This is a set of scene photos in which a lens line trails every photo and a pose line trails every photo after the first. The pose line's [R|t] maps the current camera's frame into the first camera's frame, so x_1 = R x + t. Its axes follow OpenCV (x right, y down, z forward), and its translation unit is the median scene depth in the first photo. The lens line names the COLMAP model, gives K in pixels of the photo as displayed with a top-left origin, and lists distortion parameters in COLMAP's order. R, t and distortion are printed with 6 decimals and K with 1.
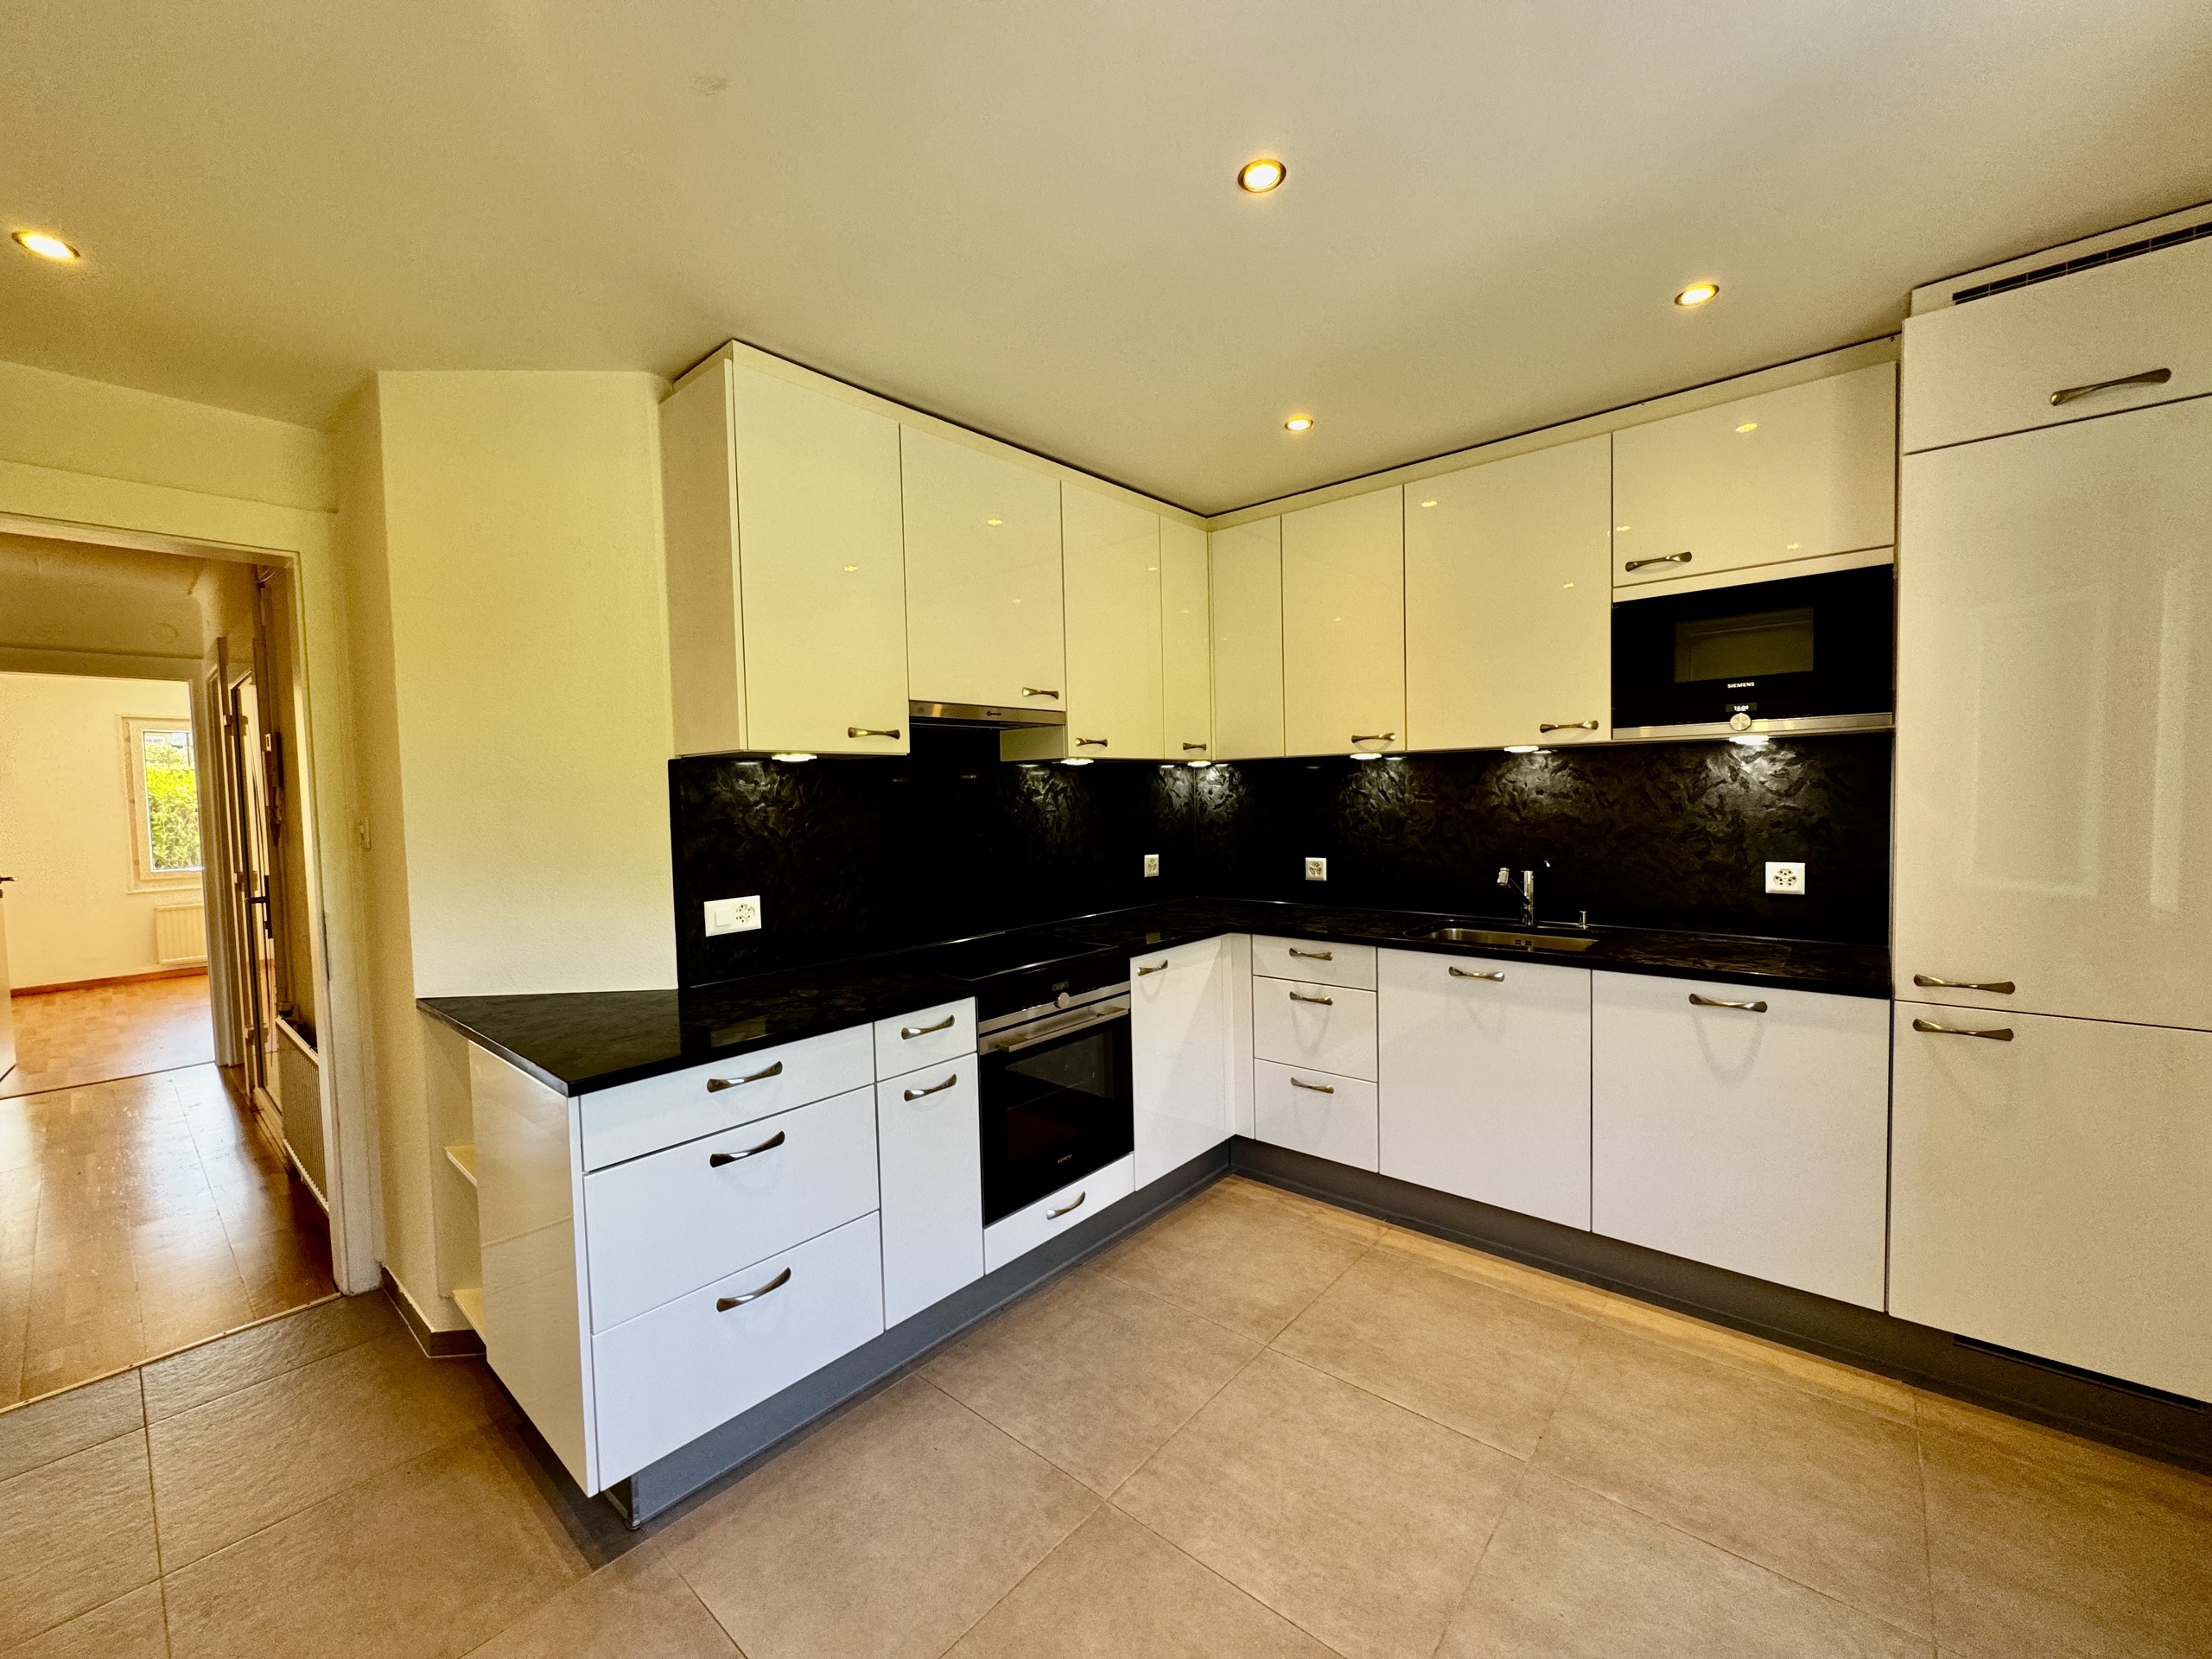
lens RADIAL K [[888.7, 0, 1109.8], [0, 888.7, 829.1], [0, 0, 1]] dist [0.000933, 0.000130]
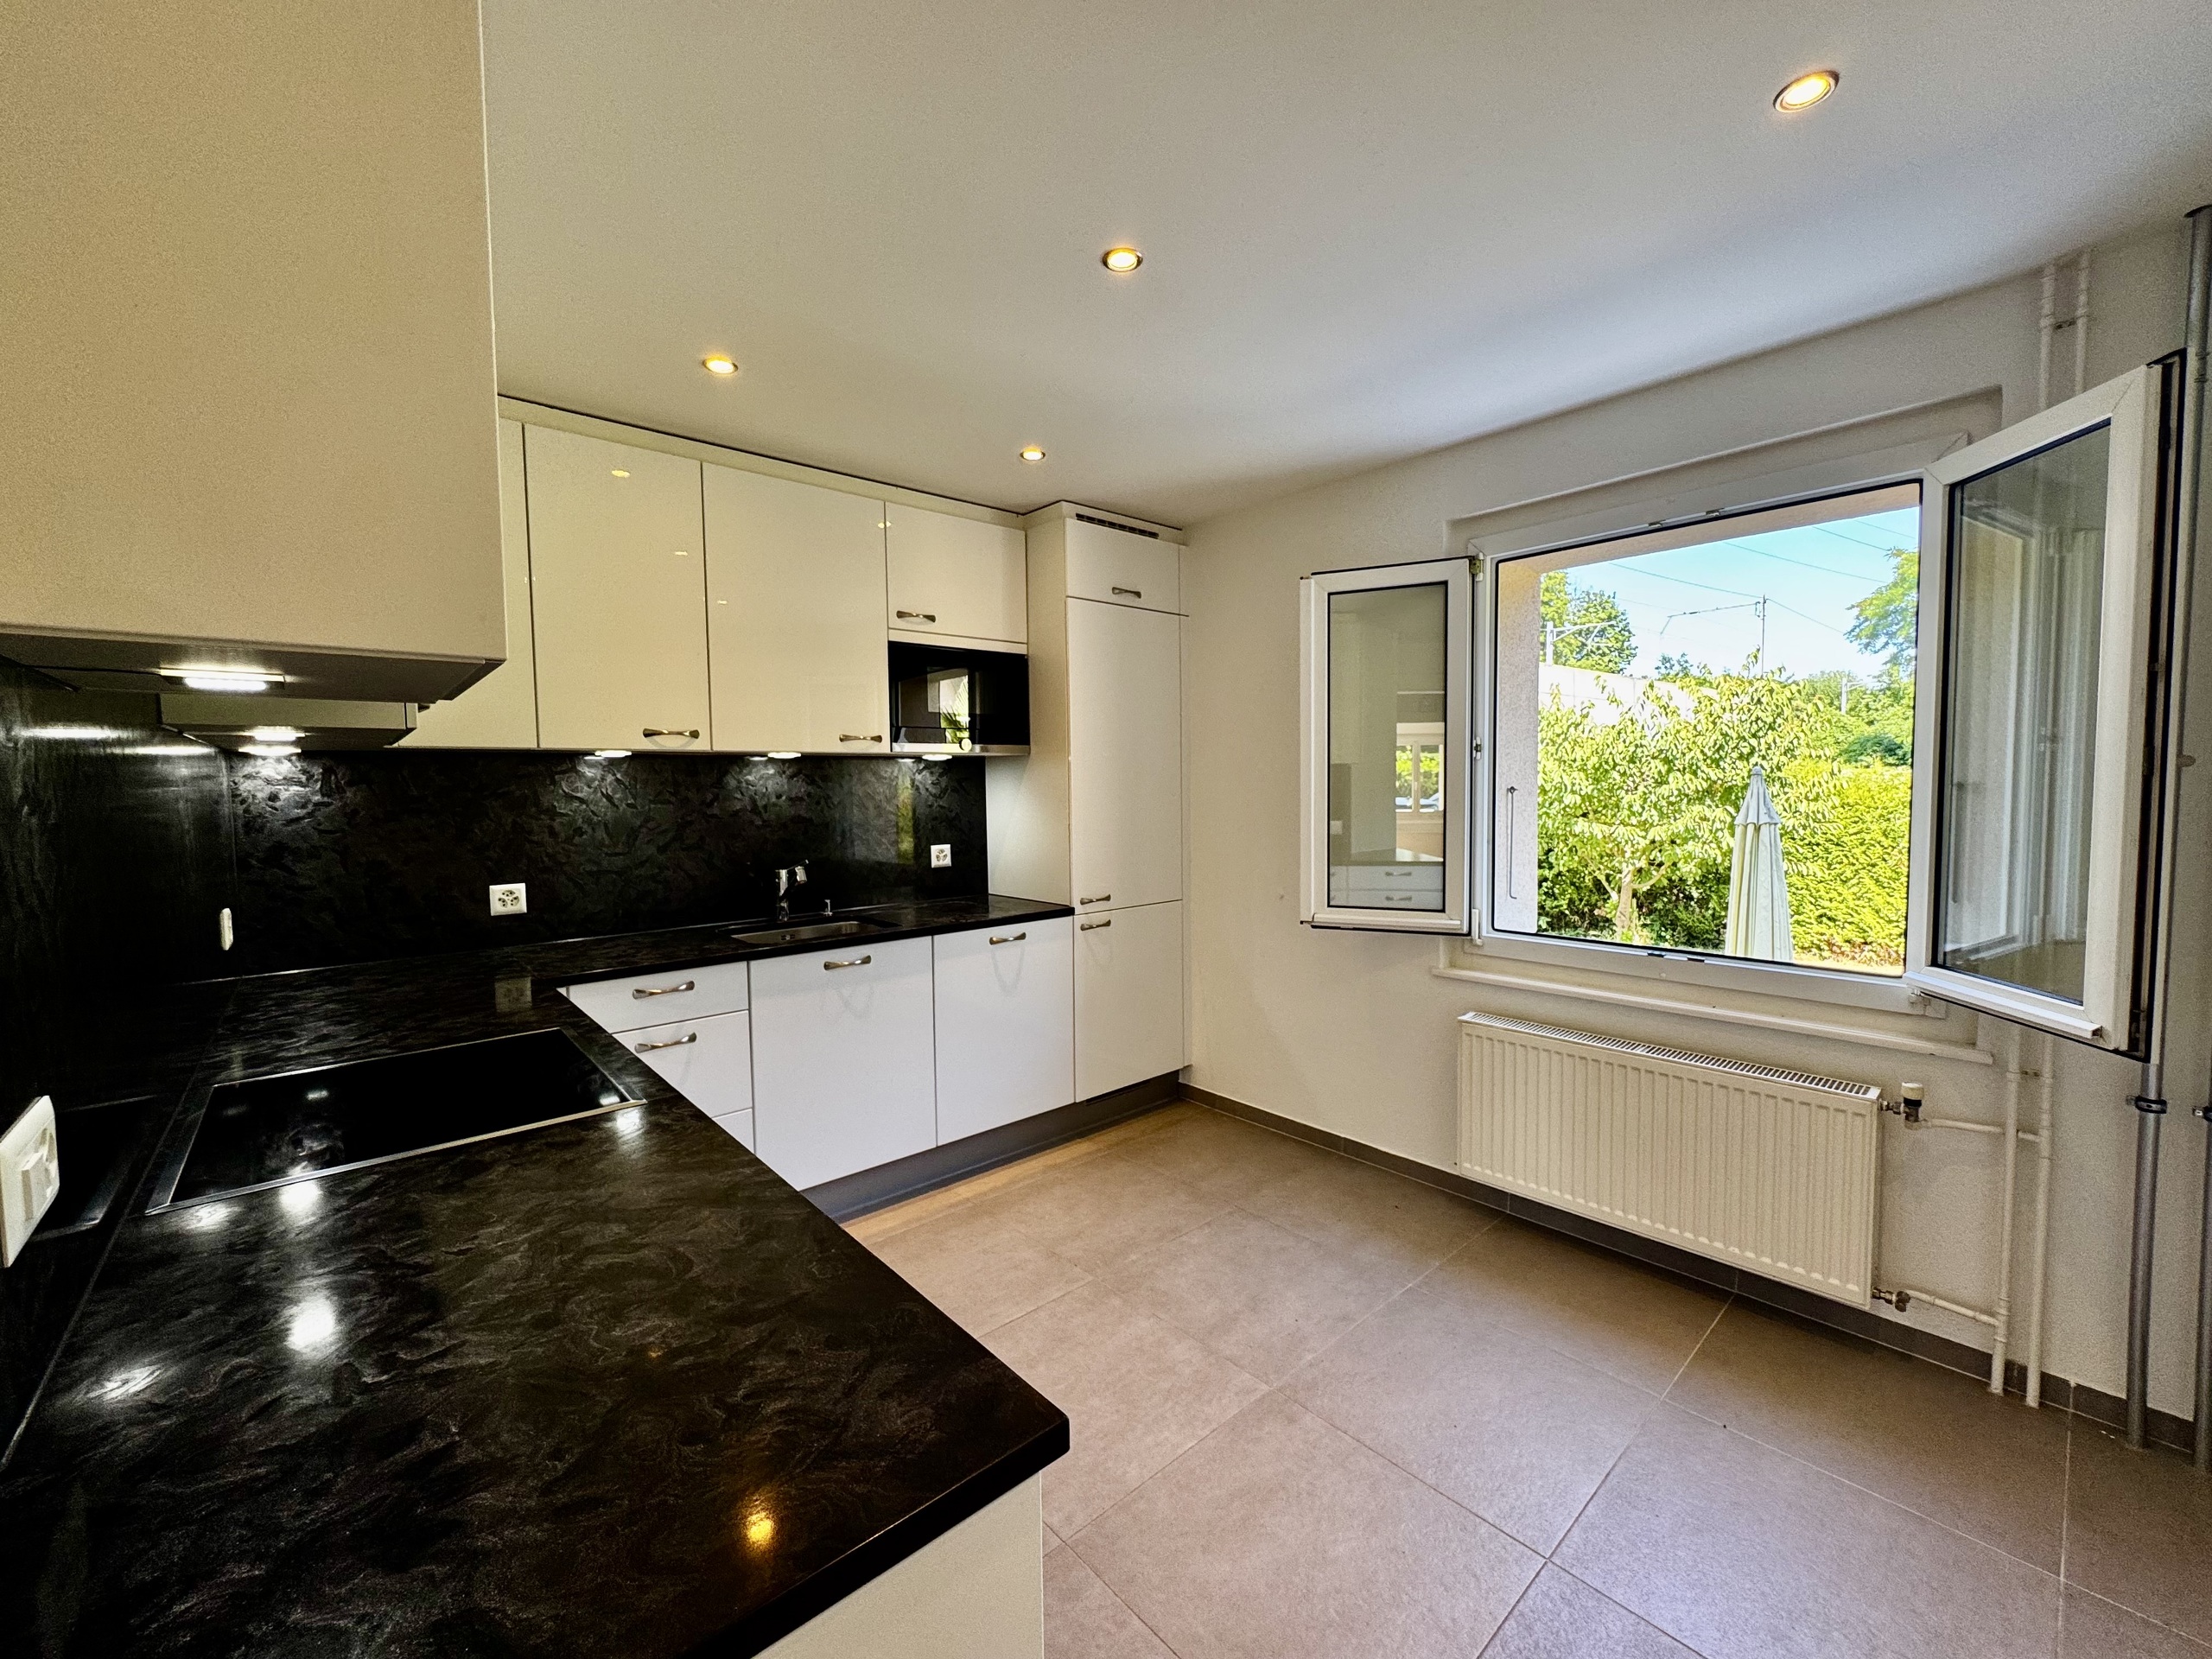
lens RADIAL K [[888.7, 0, 1109.8], [0, 888.7, 829.1], [0, 0, 1]] dist [0.000933, 0.000130]
pose [[0.136226, -0.032318, 0.990150, -0.603234], [0.051661, 0.998340, 0.025478, -0.009730], [-0.989330, 0.047681, 0.137669, 0.528829]]
